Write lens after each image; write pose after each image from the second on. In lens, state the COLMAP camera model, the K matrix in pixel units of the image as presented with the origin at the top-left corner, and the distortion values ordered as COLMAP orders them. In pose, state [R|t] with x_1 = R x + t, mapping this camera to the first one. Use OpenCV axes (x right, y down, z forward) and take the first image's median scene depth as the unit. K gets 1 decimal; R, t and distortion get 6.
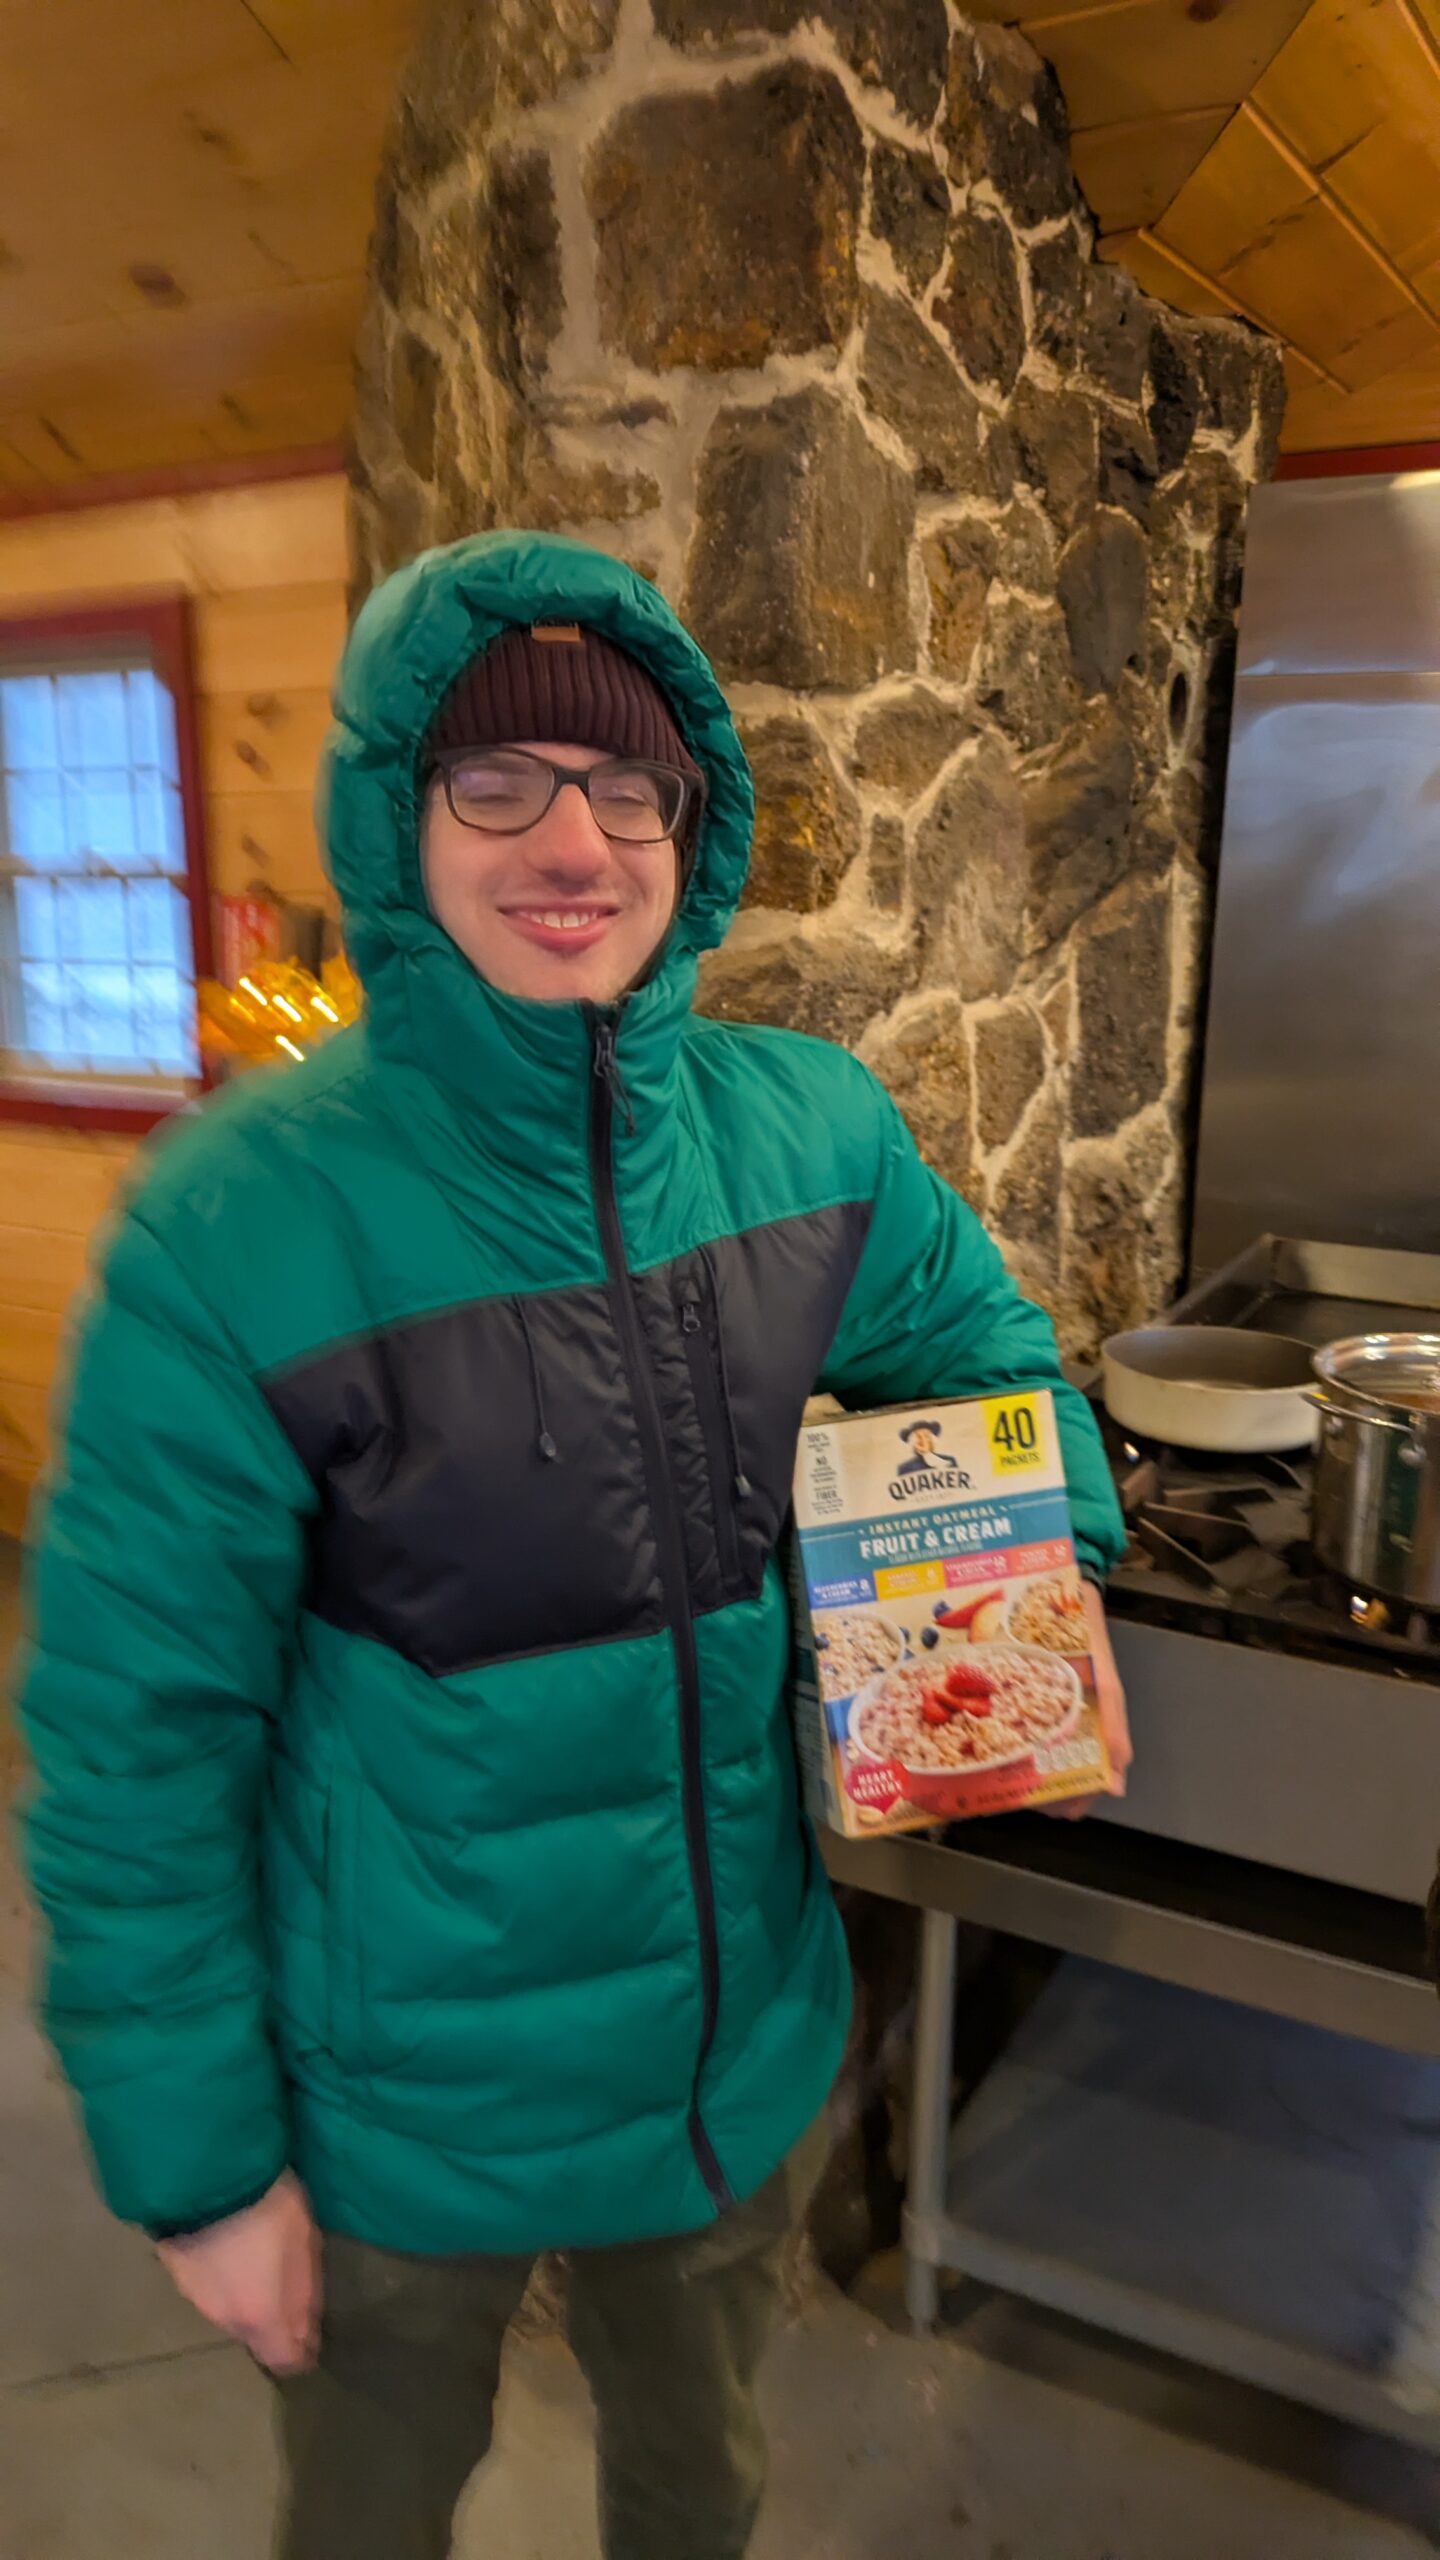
lens RADIAL K [[1906.4, 0, 694.3], [0, 1906.4, 1265.3], [0, 0, 1]] dist [0.021708, -0.022741]
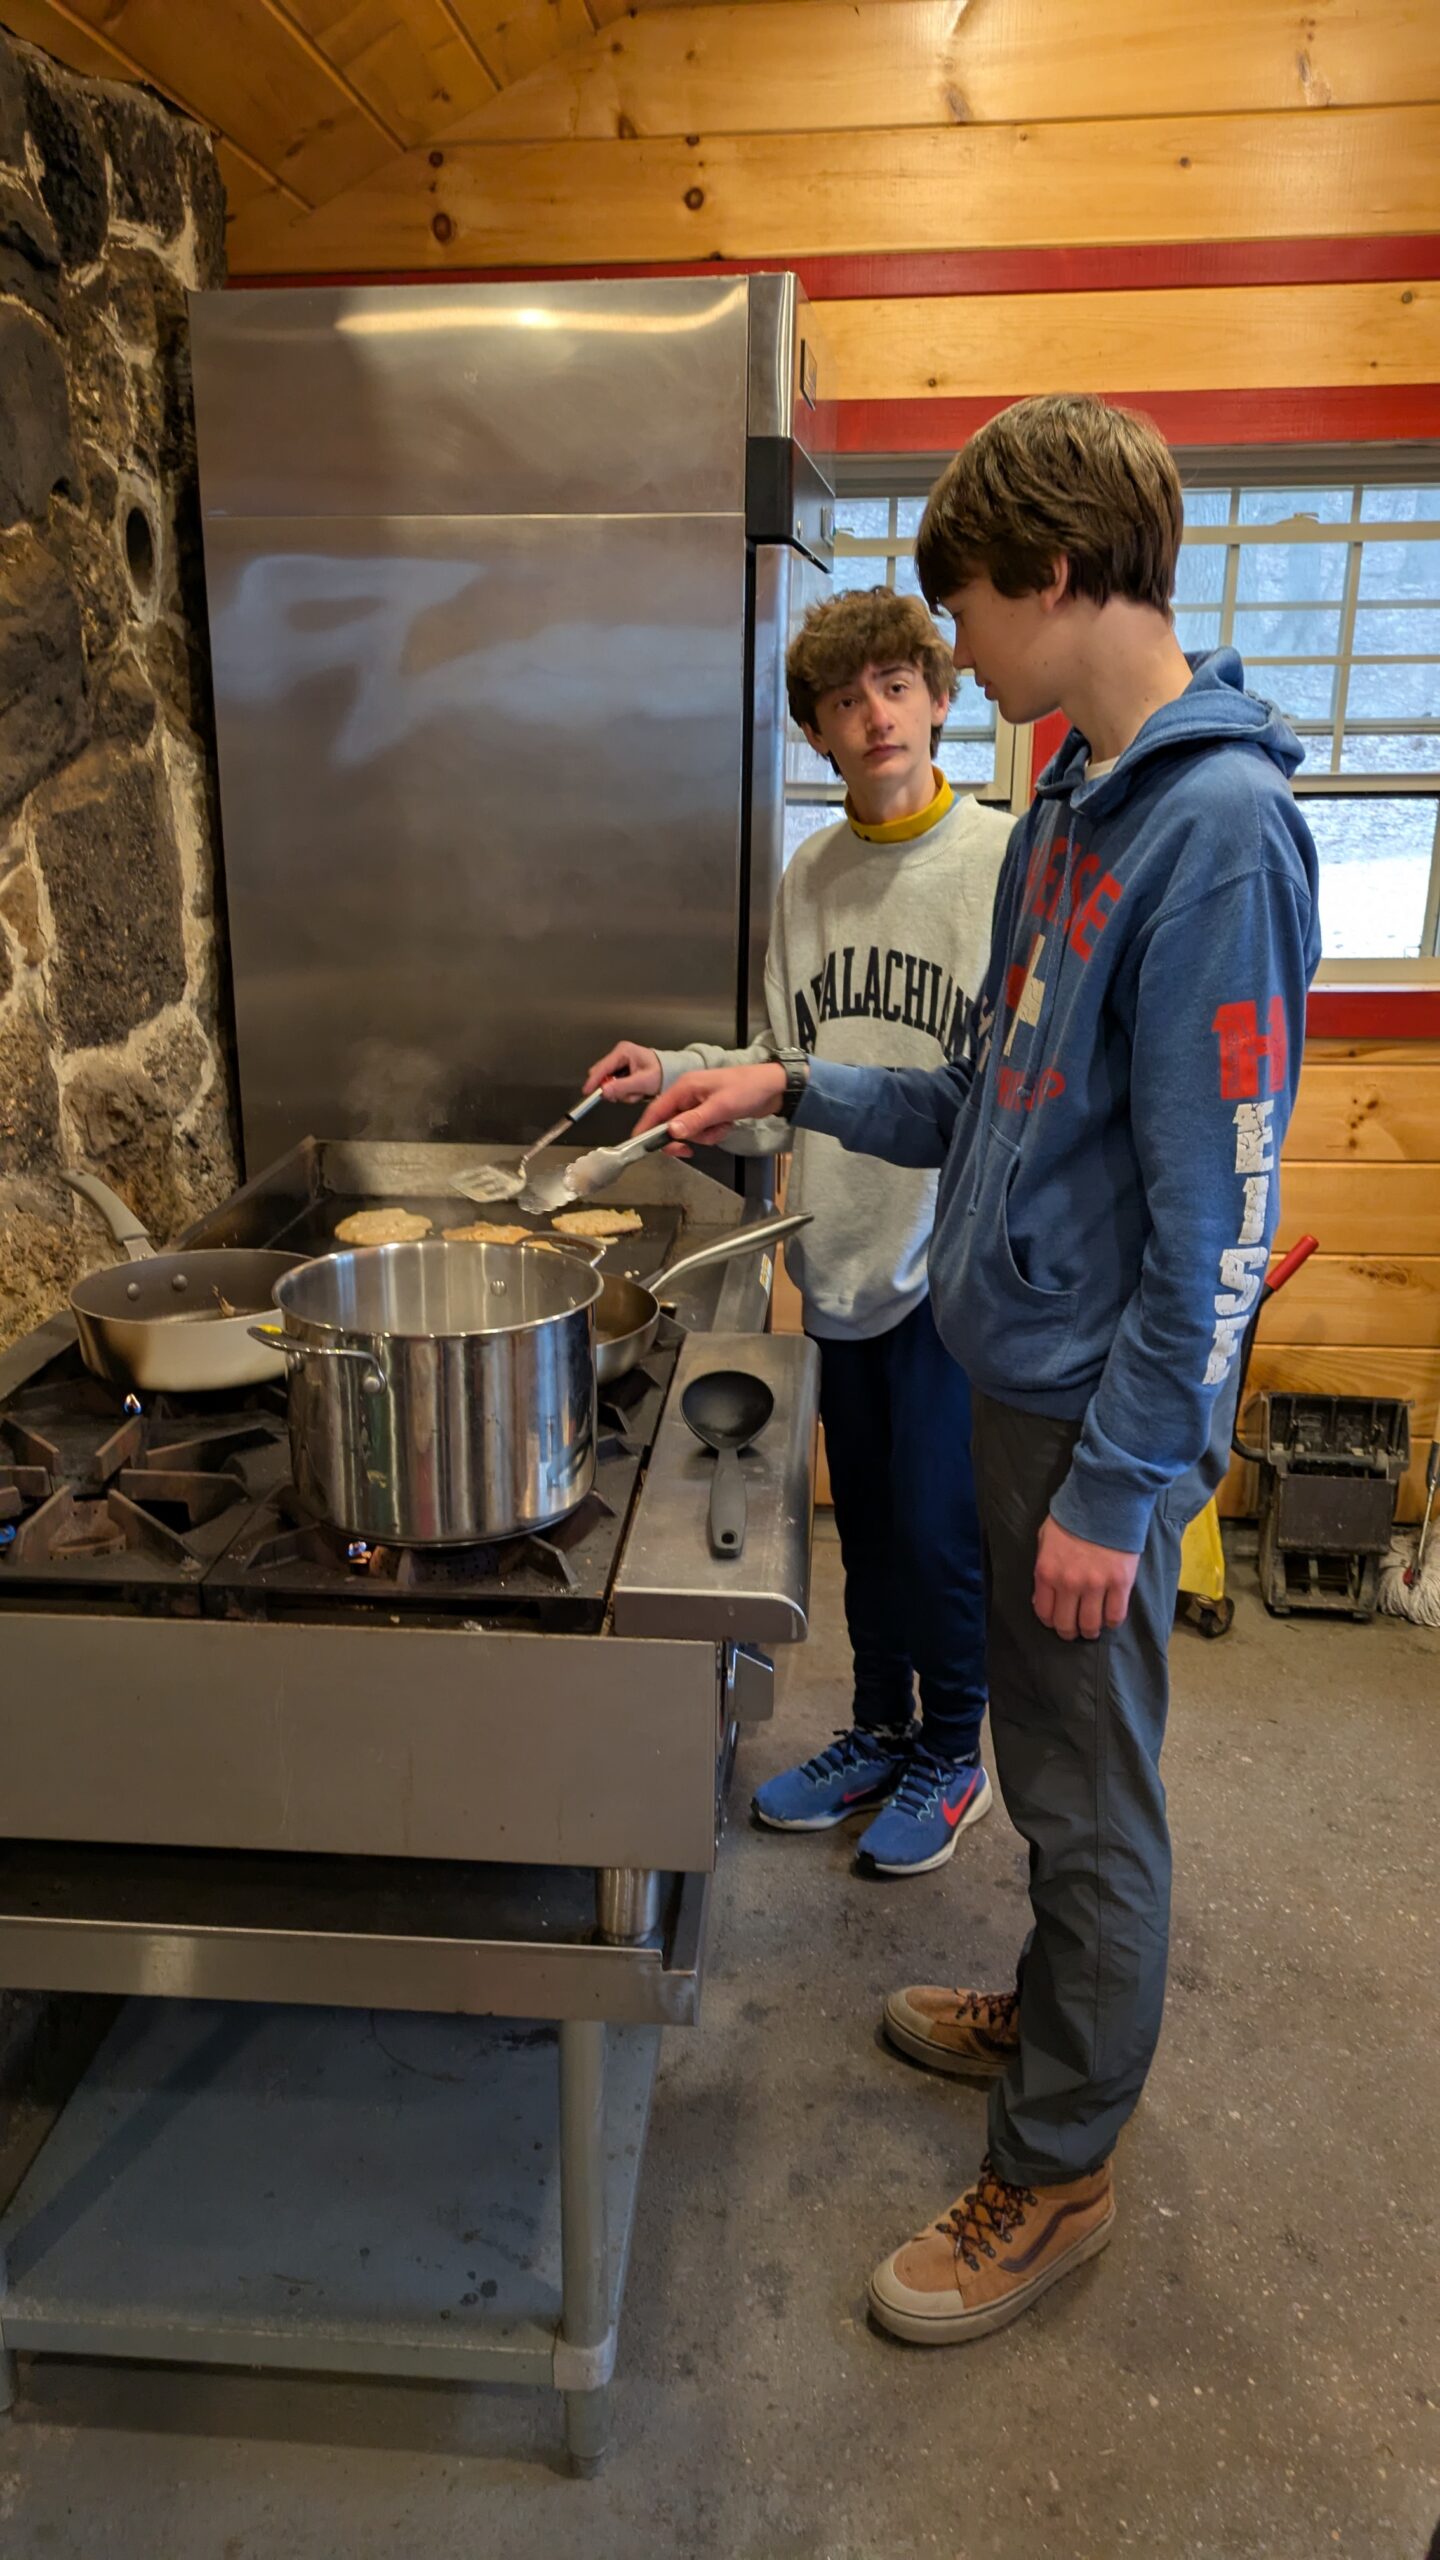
lens RADIAL K [[1906.4, 0, 644.4], [0, 1906.4, 1324.6], [0, 0, 1]] dist [0.021708, -0.022741]
pose [[0.918749, -0.129659, 0.372947, 0.096149], [0.100595, 0.990241, 0.096453, 0.000616], [-0.381814, -0.051099, 0.922826, 0.081843]]
